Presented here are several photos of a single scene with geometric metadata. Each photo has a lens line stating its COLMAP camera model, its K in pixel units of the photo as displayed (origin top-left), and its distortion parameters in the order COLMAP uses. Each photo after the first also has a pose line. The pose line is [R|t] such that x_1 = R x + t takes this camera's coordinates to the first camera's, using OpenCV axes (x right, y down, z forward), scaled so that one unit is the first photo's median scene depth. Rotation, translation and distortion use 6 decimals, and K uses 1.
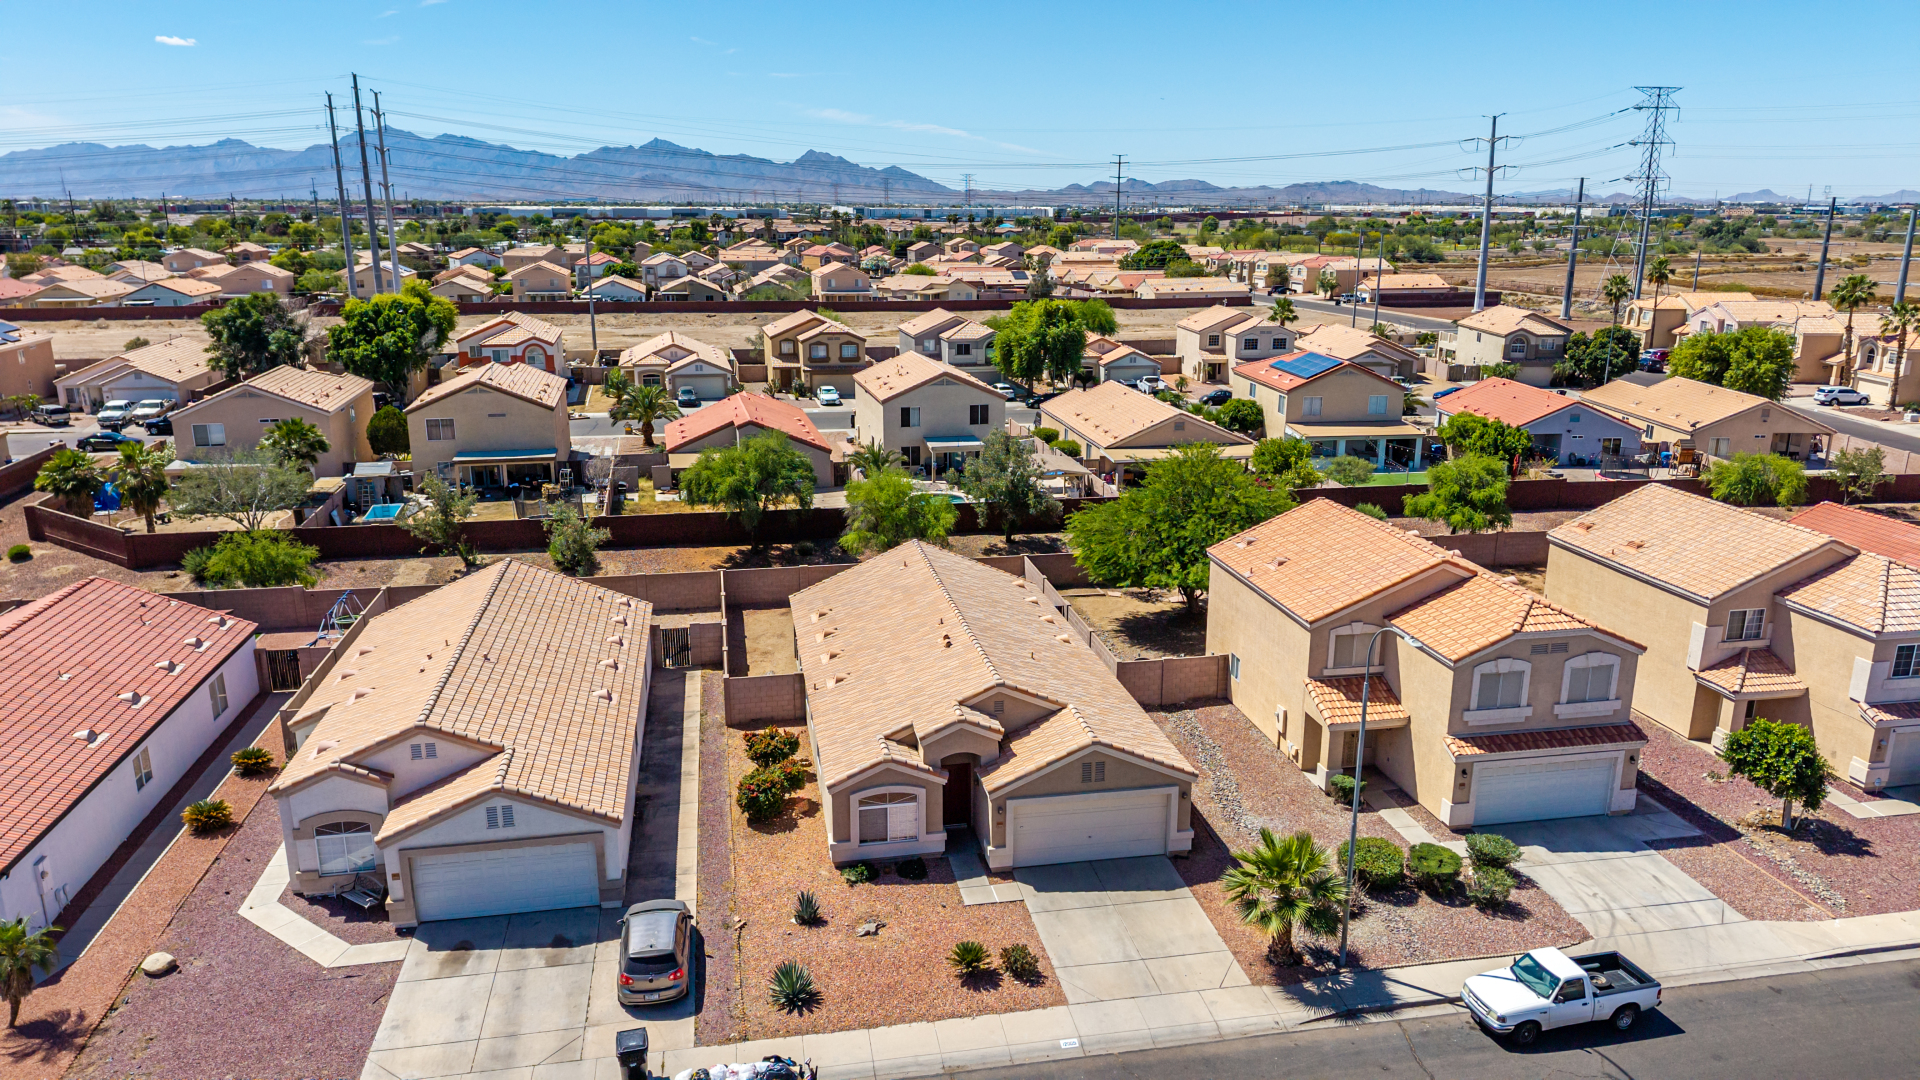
lens RADIAL K [[1282.4, 0, 965.1], [0, 1282.4, 530.4], [0, 0, 1]] dist [0.035968, -0.041649]
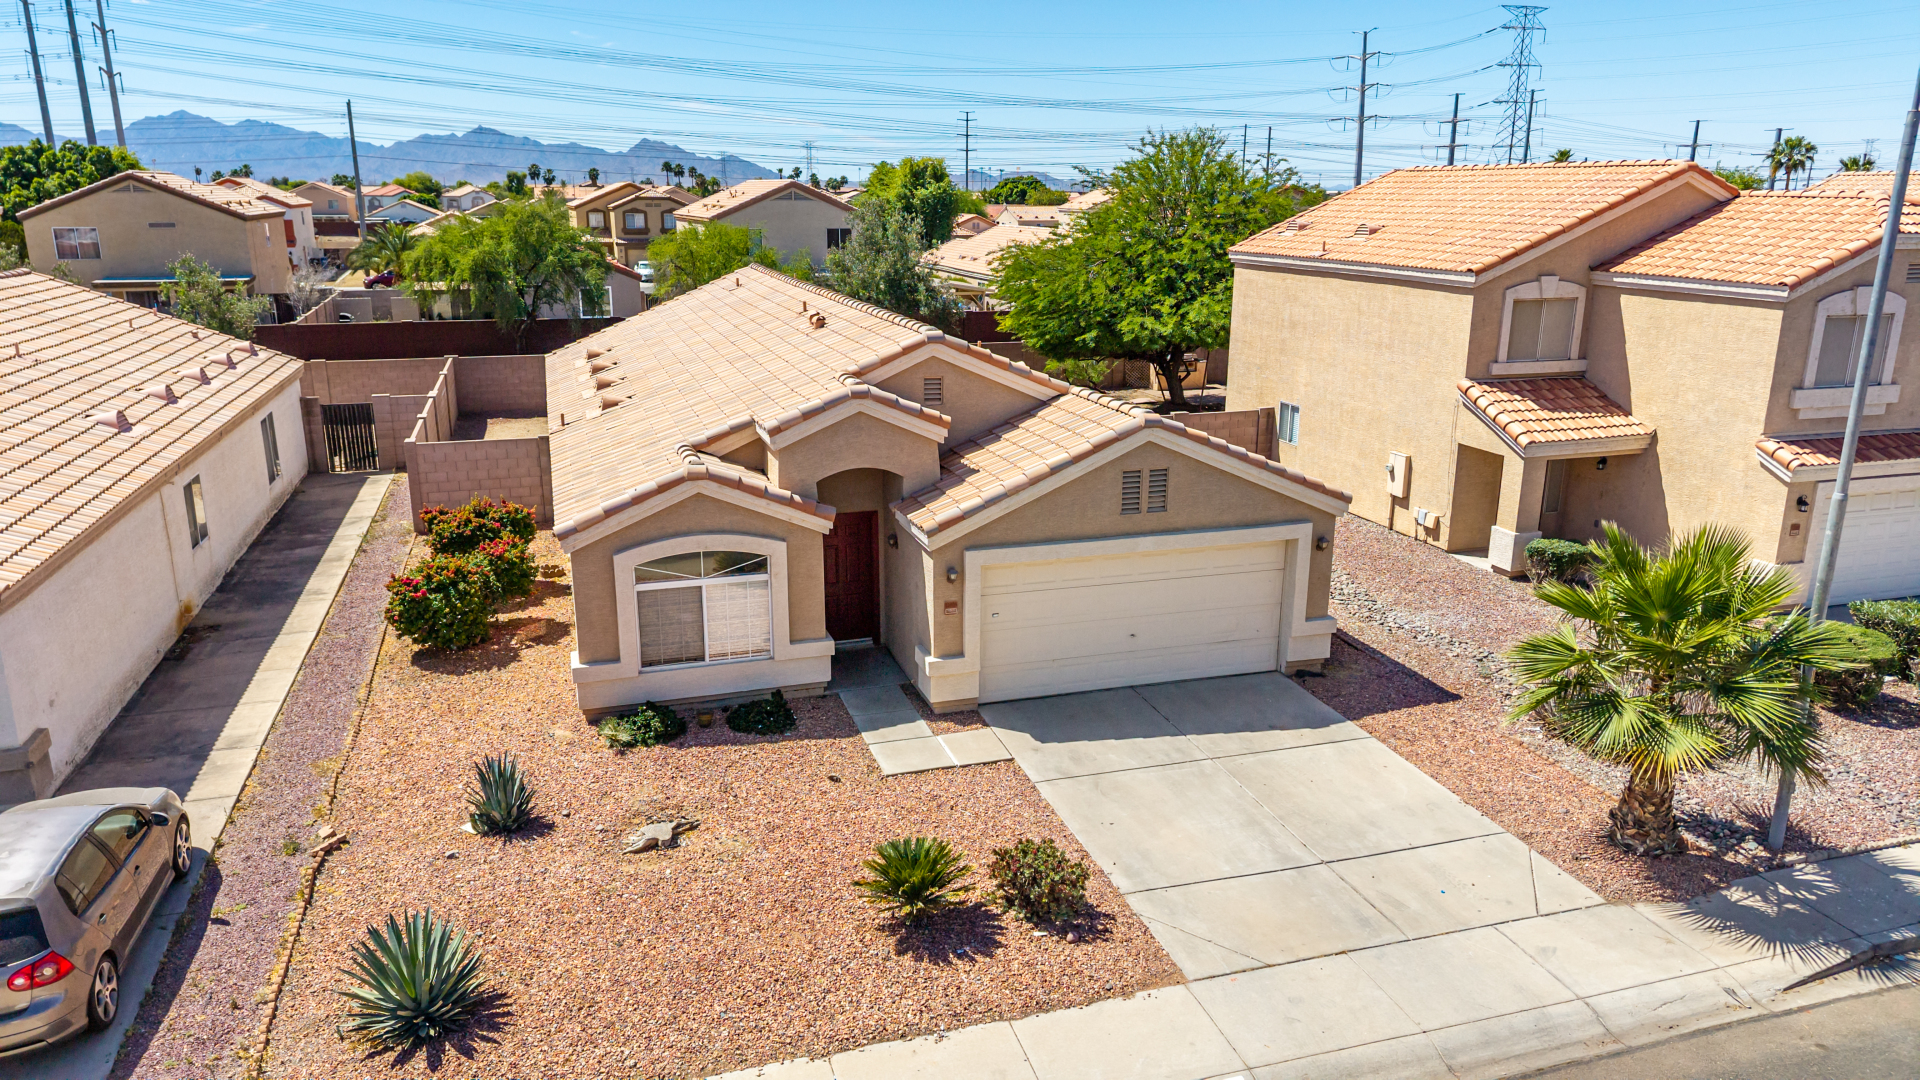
lens RADIAL K [[1282.4, 0, 961.4], [0, 1282.4, 531.7], [0, 0, 1]] dist [0.035968, -0.041649]
pose [[0.993241, -0.029316, 0.112305, -0.018047], [0.028642, 0.999561, 0.007618, 0.181054], [-0.112479, -0.004350, 0.993645, 0.494733]]
